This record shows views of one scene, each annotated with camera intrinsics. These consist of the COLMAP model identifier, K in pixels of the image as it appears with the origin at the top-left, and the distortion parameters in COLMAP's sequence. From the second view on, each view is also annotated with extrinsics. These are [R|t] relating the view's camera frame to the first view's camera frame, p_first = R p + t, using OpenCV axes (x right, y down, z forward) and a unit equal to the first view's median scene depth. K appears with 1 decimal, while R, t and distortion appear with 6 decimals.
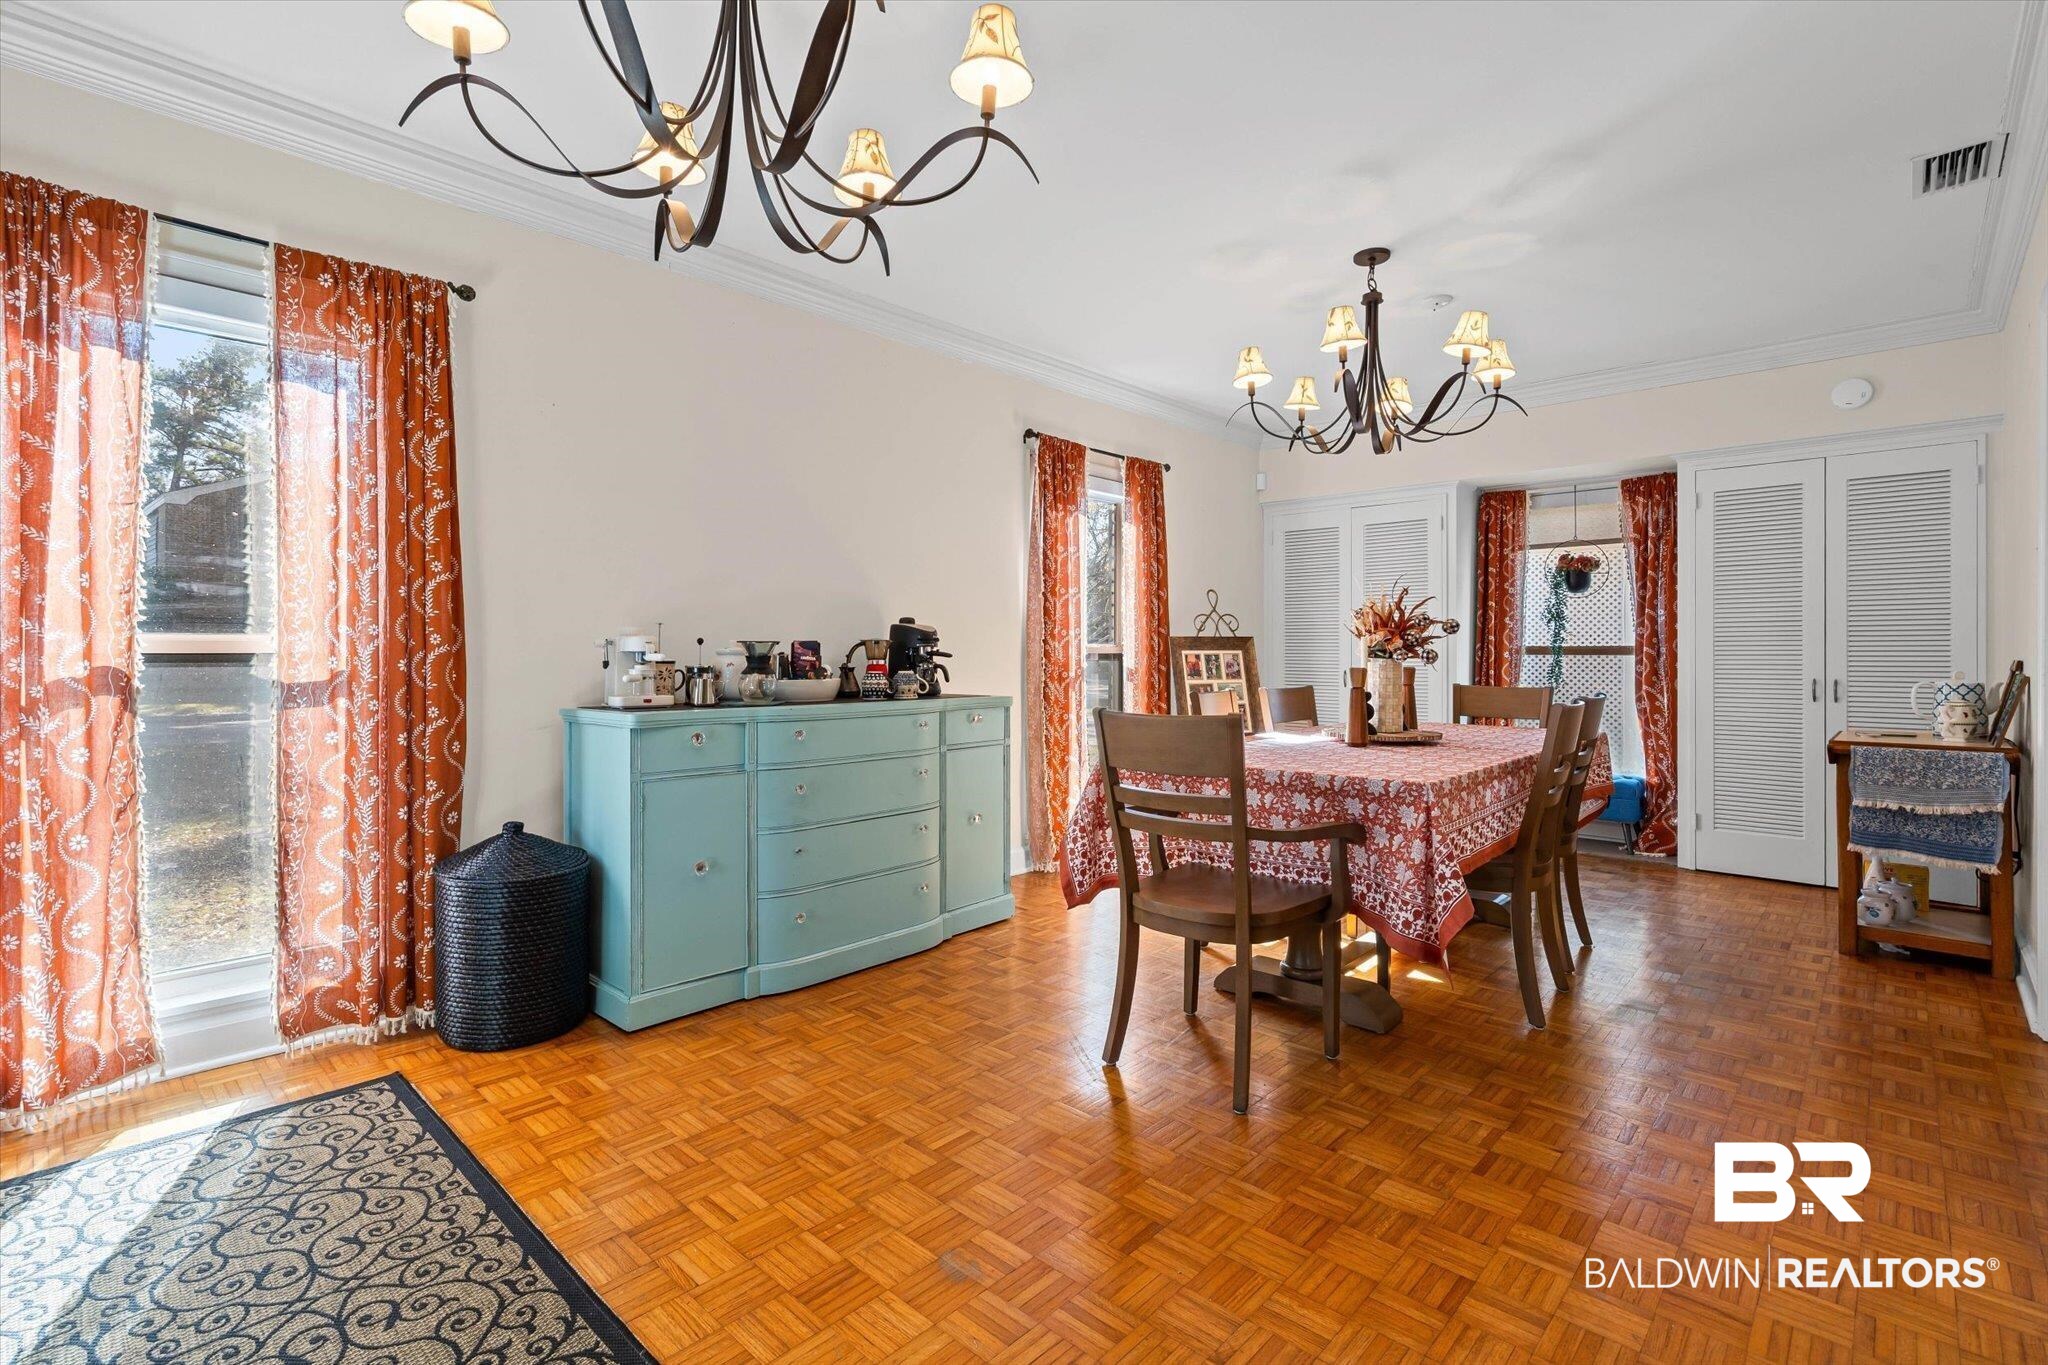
lens RADIAL K [[943.3, 0, 1017.8], [0, 943.3, 654.1], [0, 0, 1]] dist [-0.001003, 0.000069]
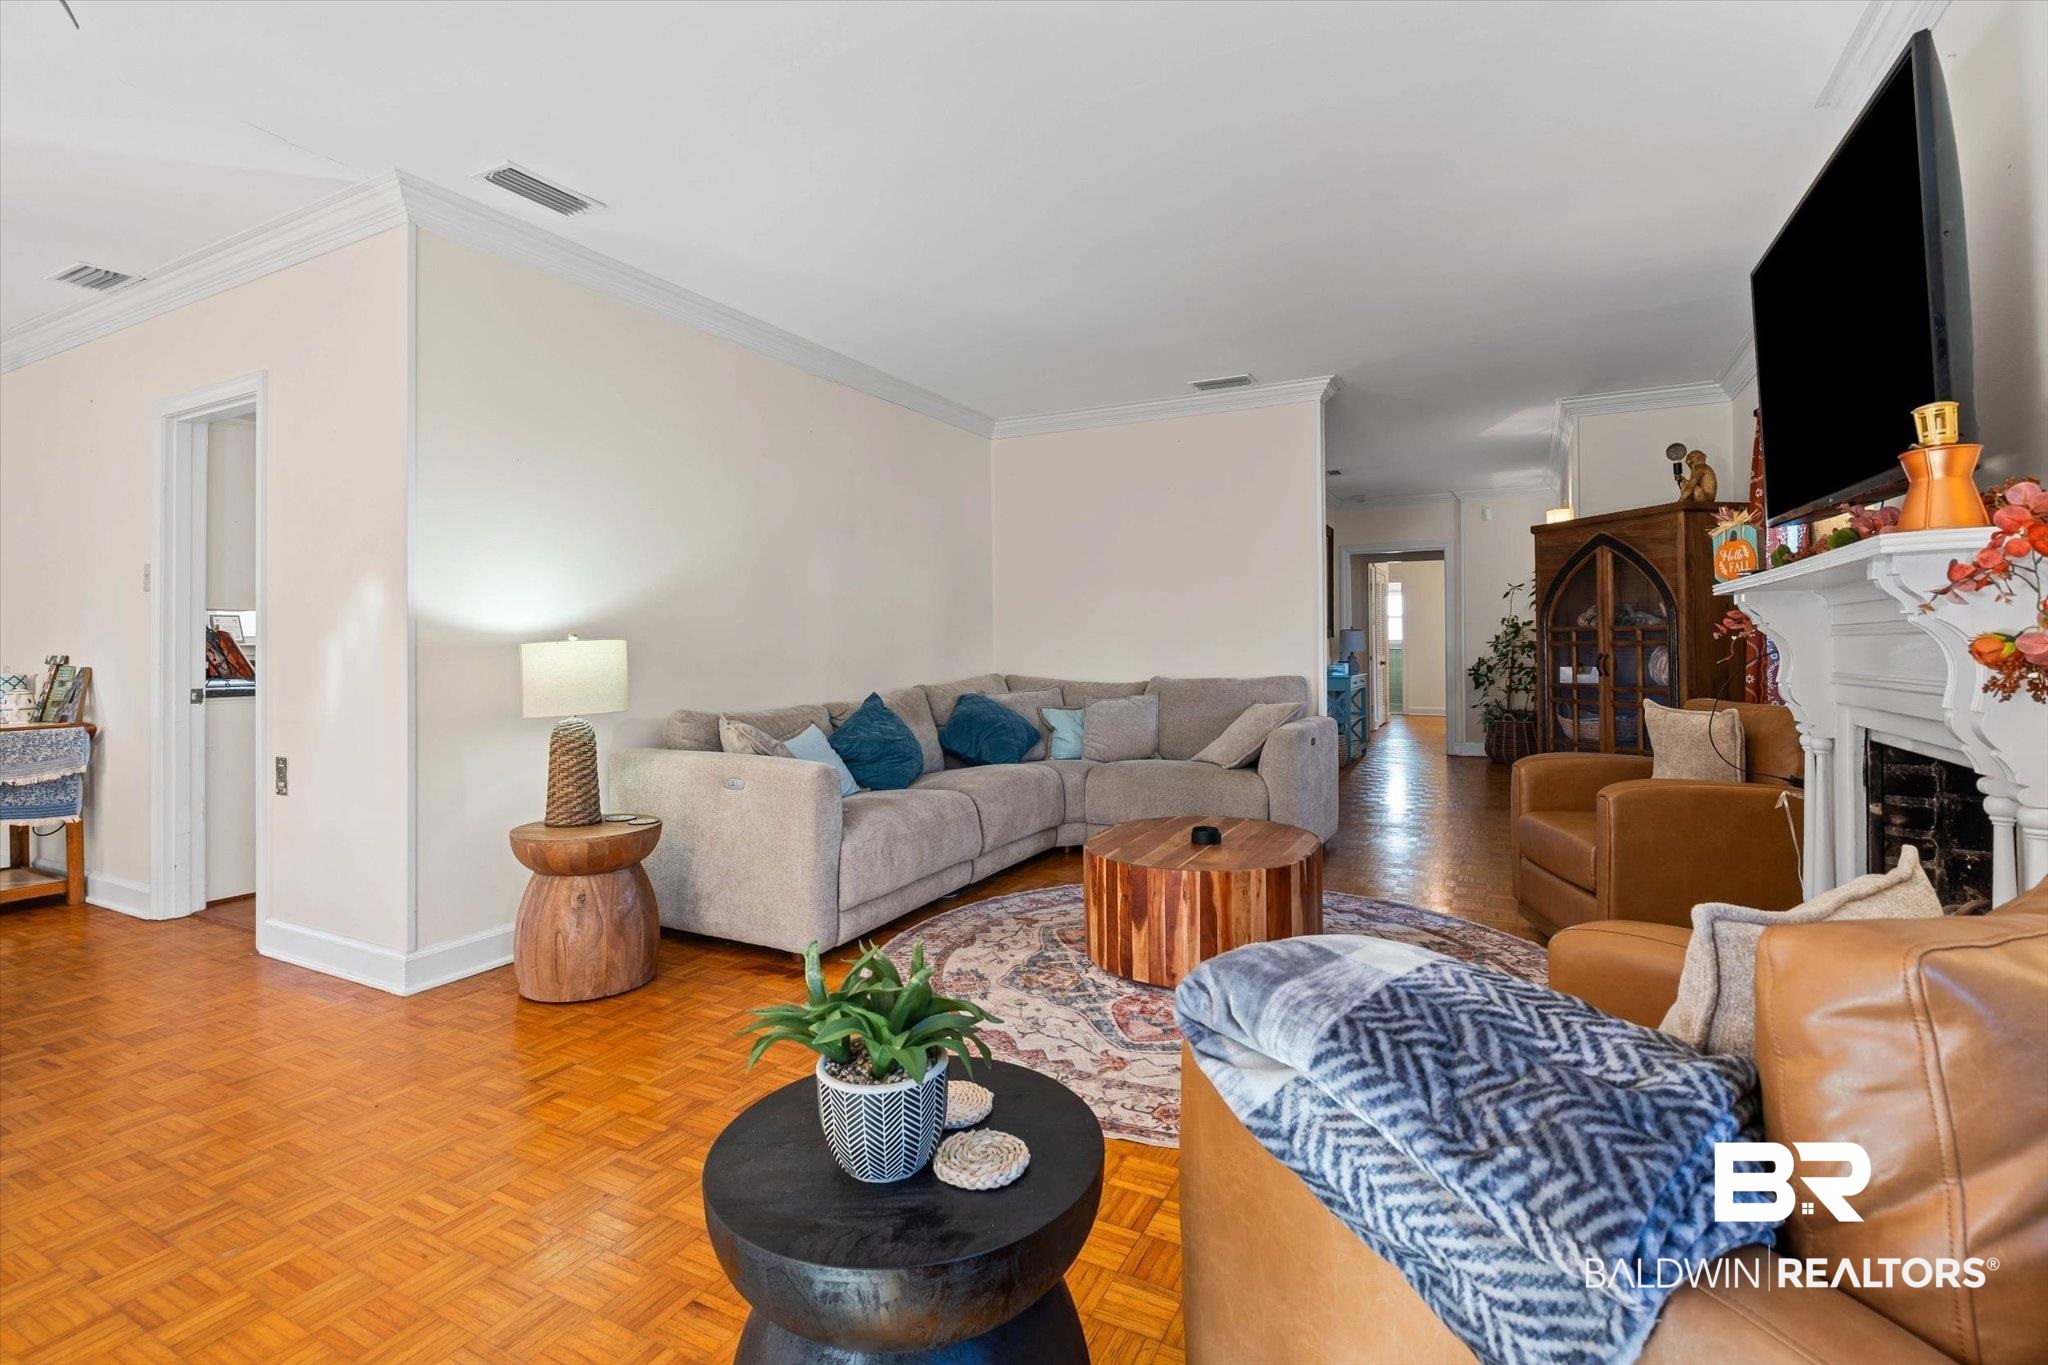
lens RADIAL K [[943.3, 0, 1017.8], [0, 943.3, 654.1], [0, 0, 1]] dist [-0.001003, 0.000069]
pose [[-0.270833, -0.007607, 0.962596, -0.539979], [0.004096, 0.999951, 0.009054, -0.001926], [-0.962618, 0.006395, -0.270788, 0.108713]]
